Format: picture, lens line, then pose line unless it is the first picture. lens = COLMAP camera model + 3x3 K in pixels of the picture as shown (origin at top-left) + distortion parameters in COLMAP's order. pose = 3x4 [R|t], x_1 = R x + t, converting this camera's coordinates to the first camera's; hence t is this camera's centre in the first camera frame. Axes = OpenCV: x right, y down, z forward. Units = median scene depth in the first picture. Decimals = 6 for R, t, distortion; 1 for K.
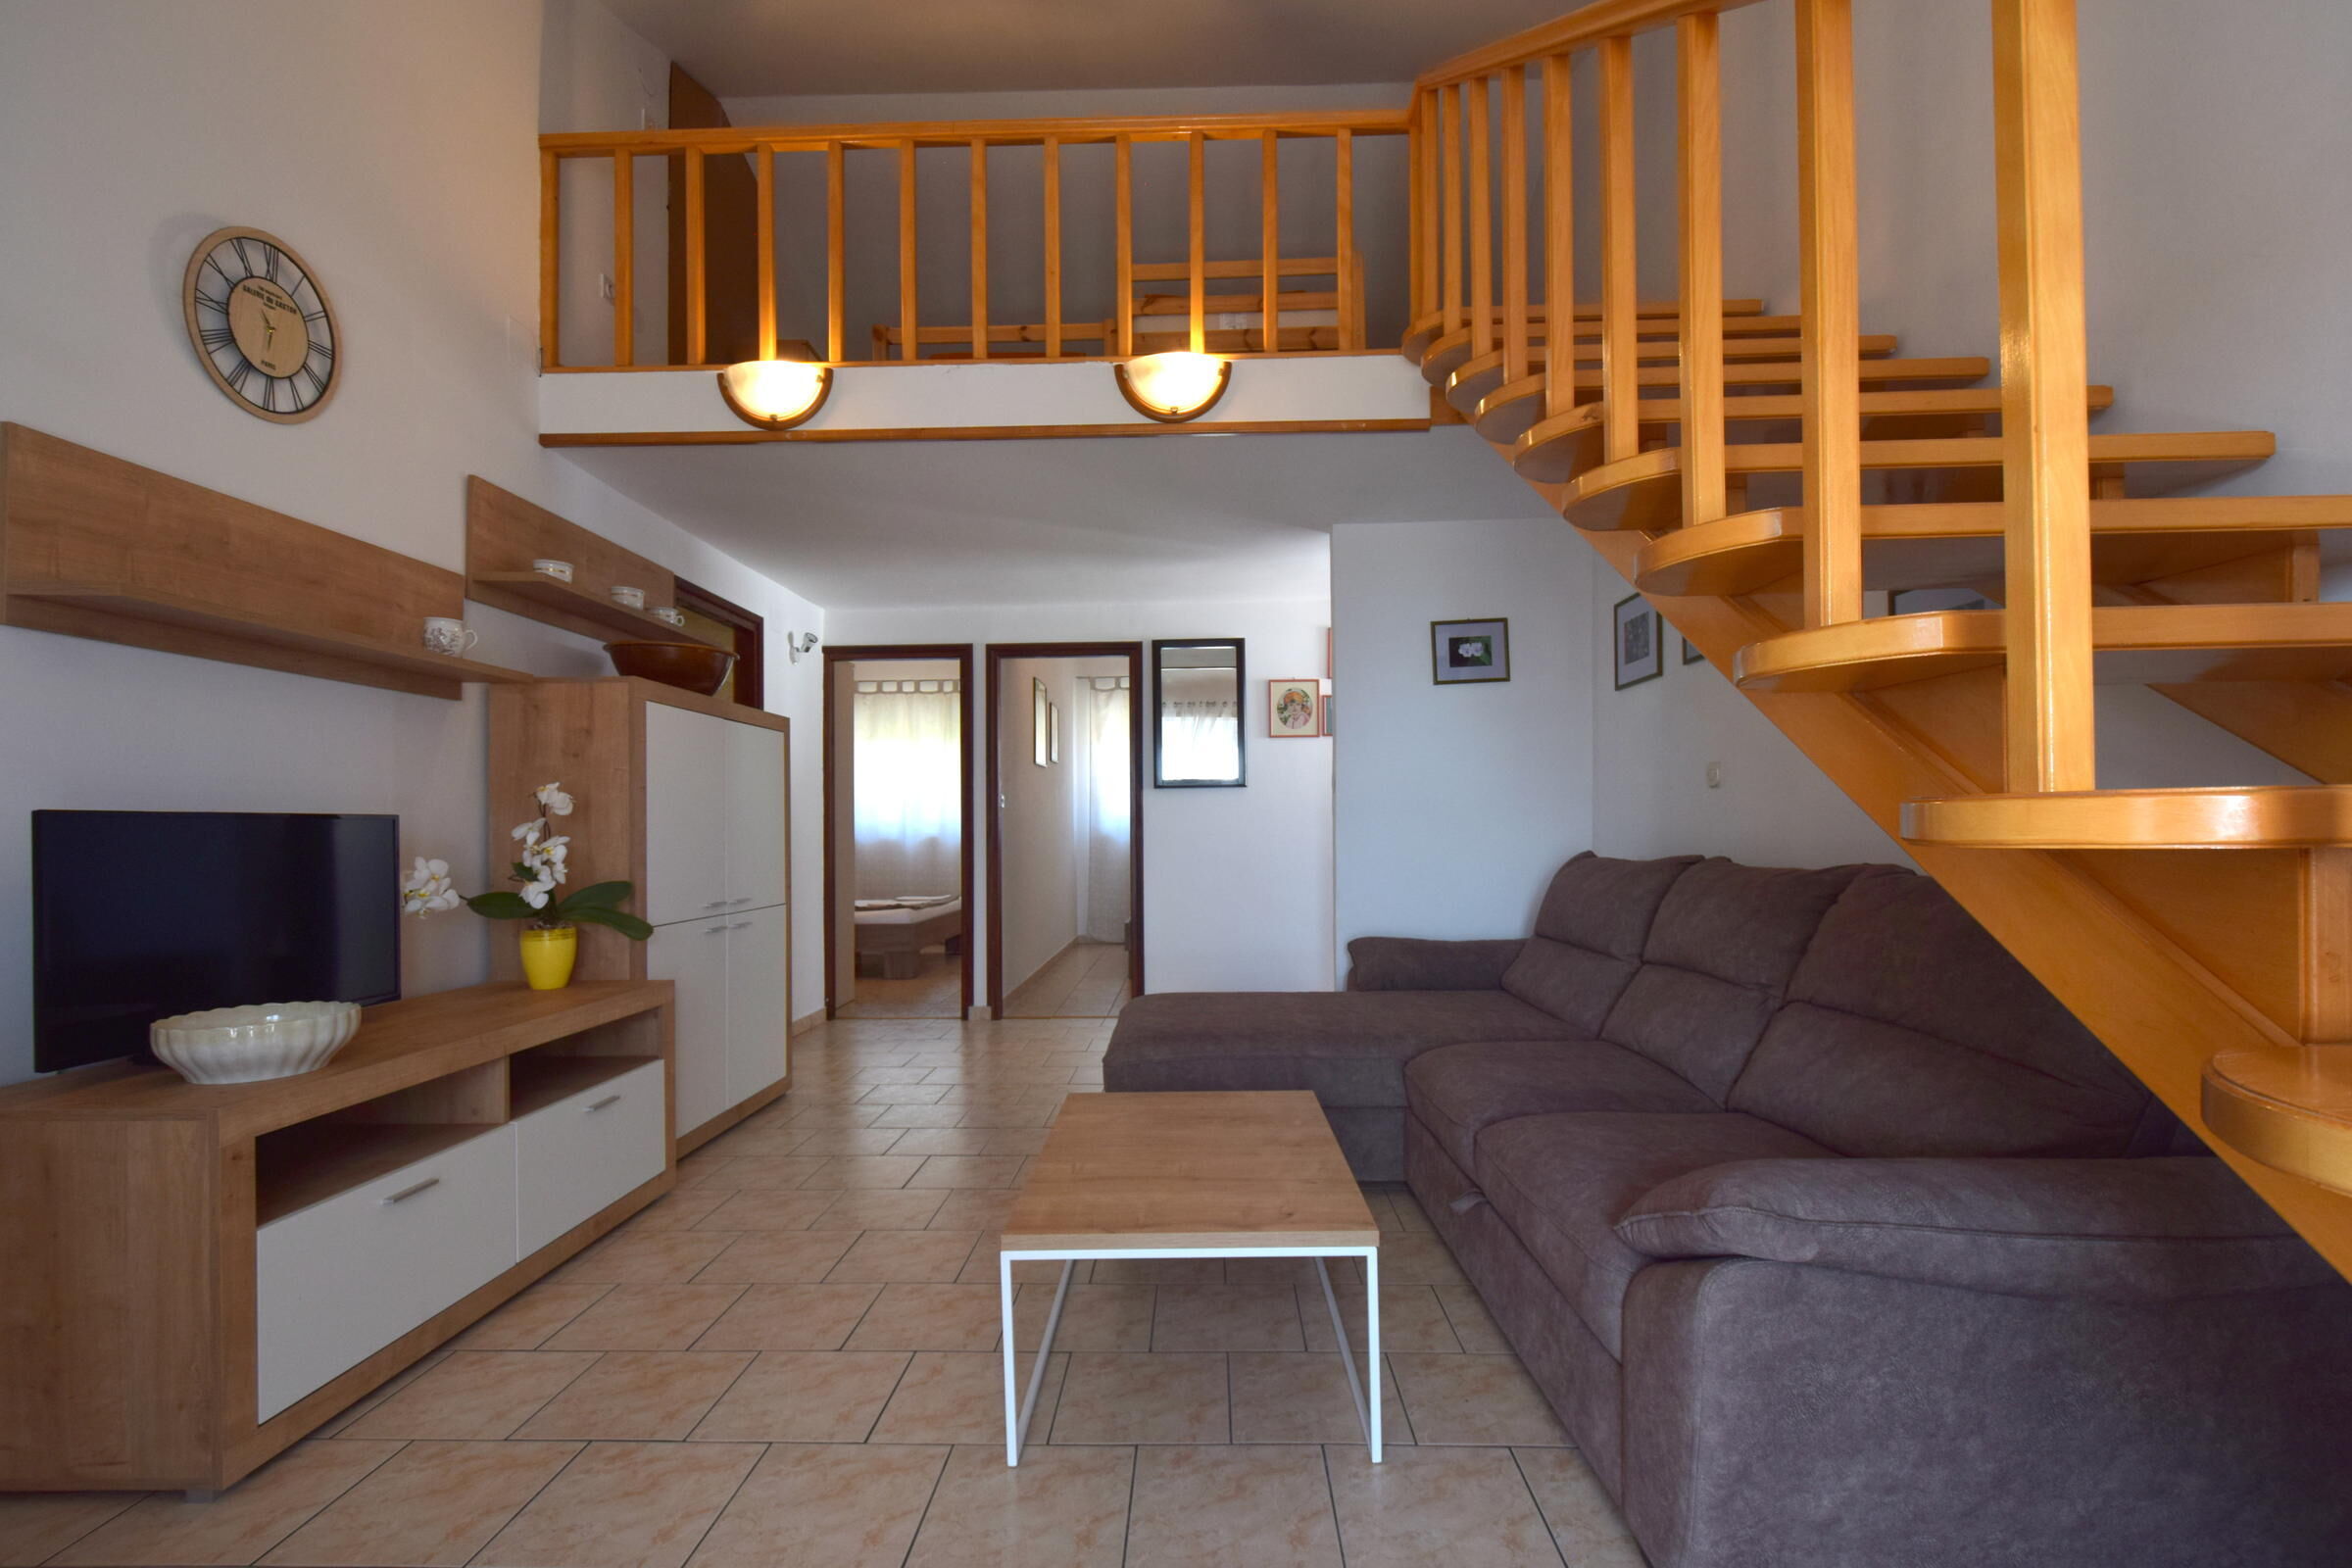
lens RADIAL K [[1034.2, 0, 1174.8], [0, 1034.2, 818.8], [0, 0, 1]] dist [0.010300, -0.008738]
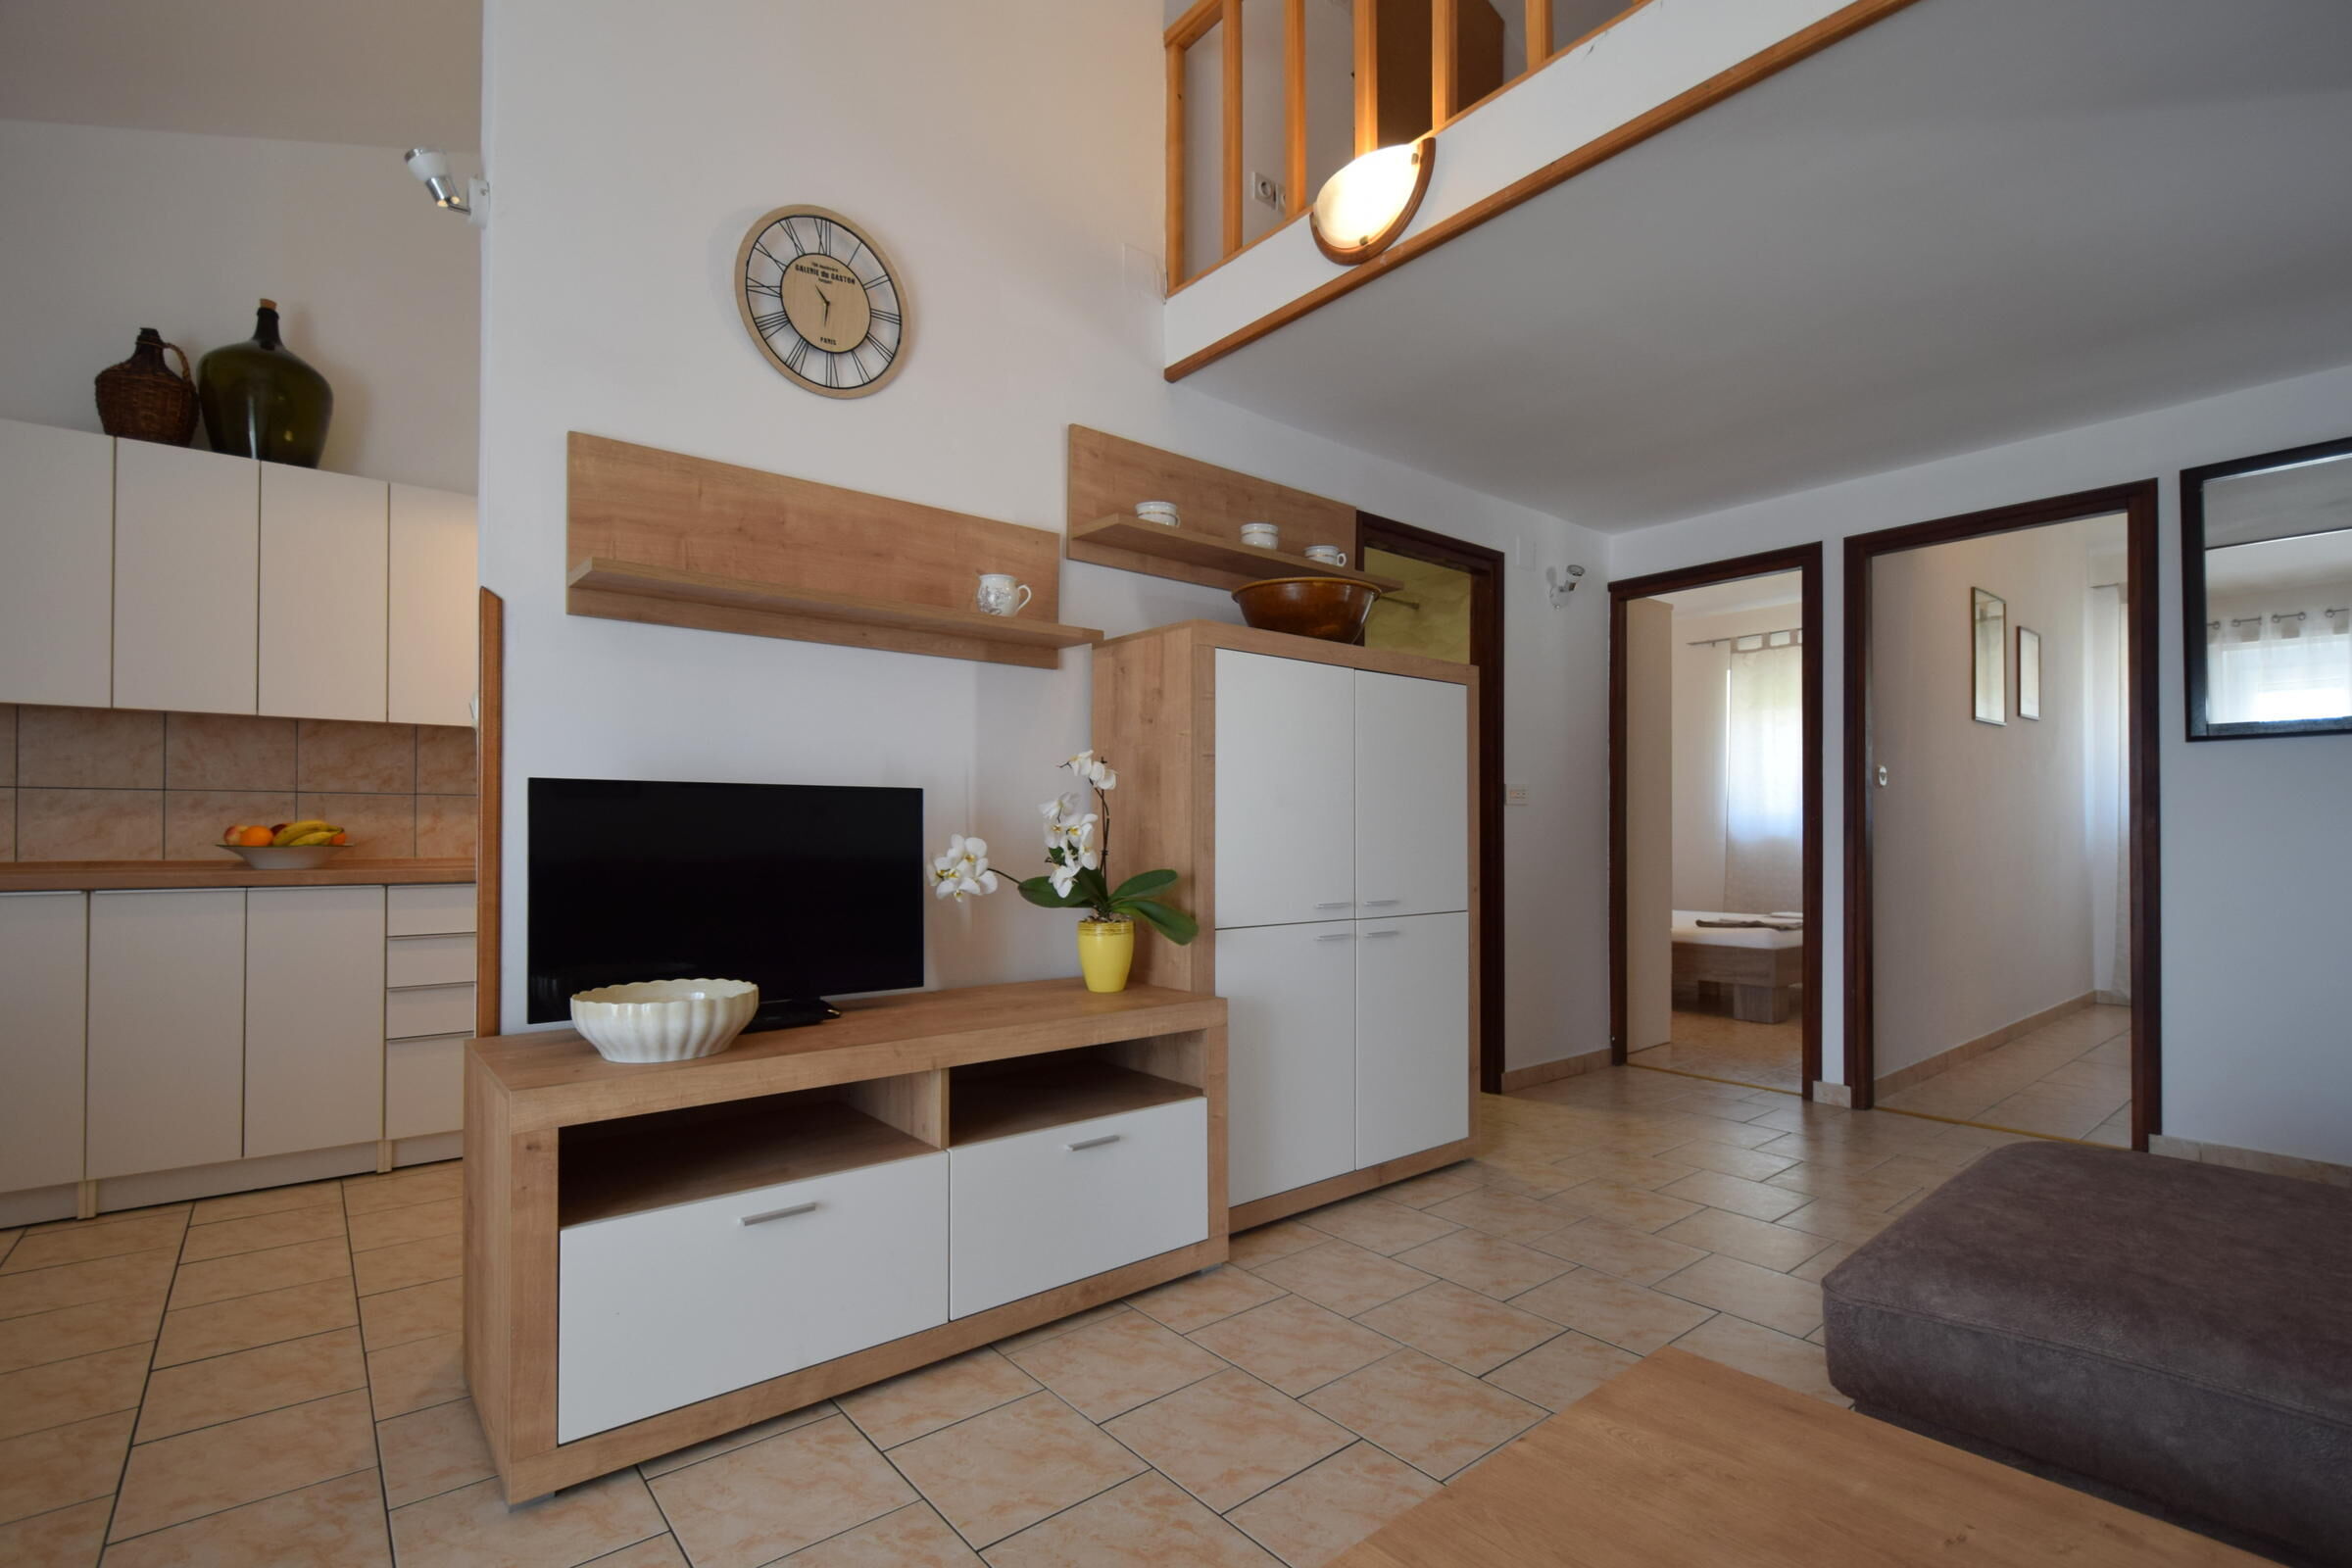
lens RADIAL K [[1074.0, 0, 1178.4], [0, 1074.0, 824.3], [0, 0, 1]] dist [0.009817, -0.011571]
pose [[0.660330, 0.003289, -0.750969, 0.105349], [0.001109, 0.999985, 0.005355, 0.019700], [0.750975, -0.004369, 0.660316, 0.444758]]
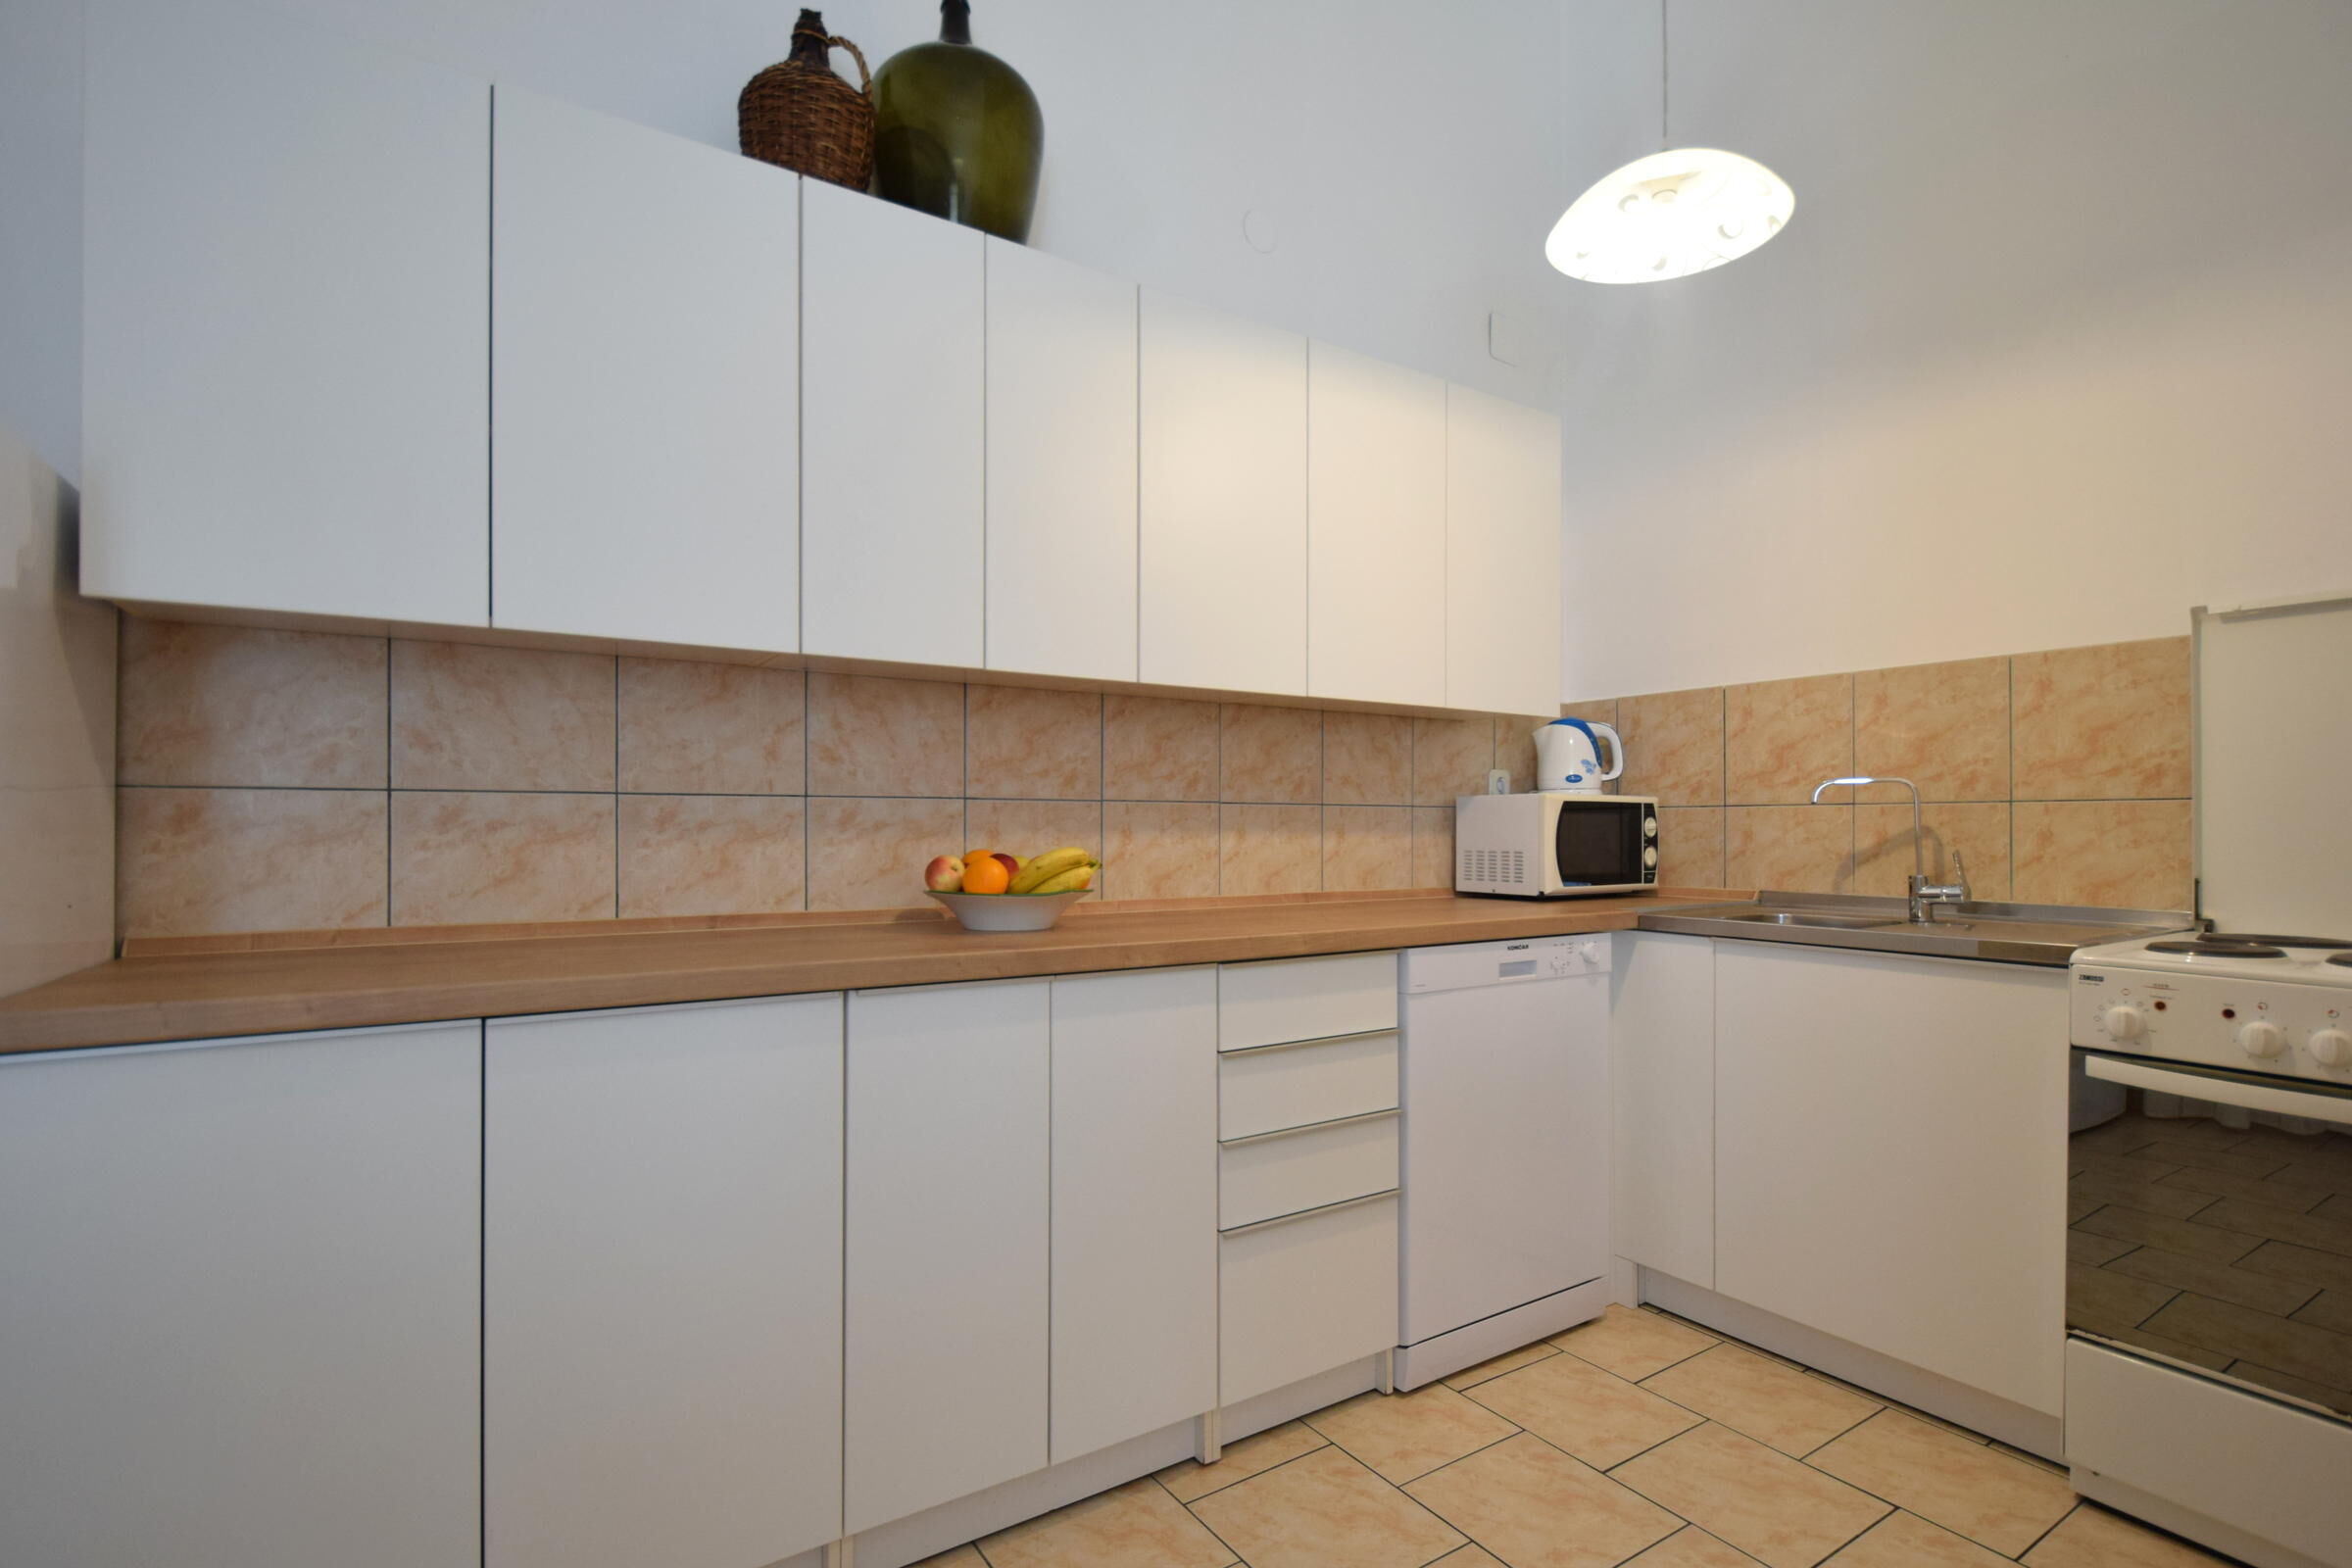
lens RADIAL K [[1072.3, 0, 1172.0], [0, 1072.3, 839.9], [0, 0, 1]] dist [-0.009722, -0.011550]
pose [[0.564541, 0.018739, -0.825192, -0.730910], [0.002258, 0.999703, 0.024247, 0.000506], [0.825402, -0.015552, 0.564331, 0.199346]]
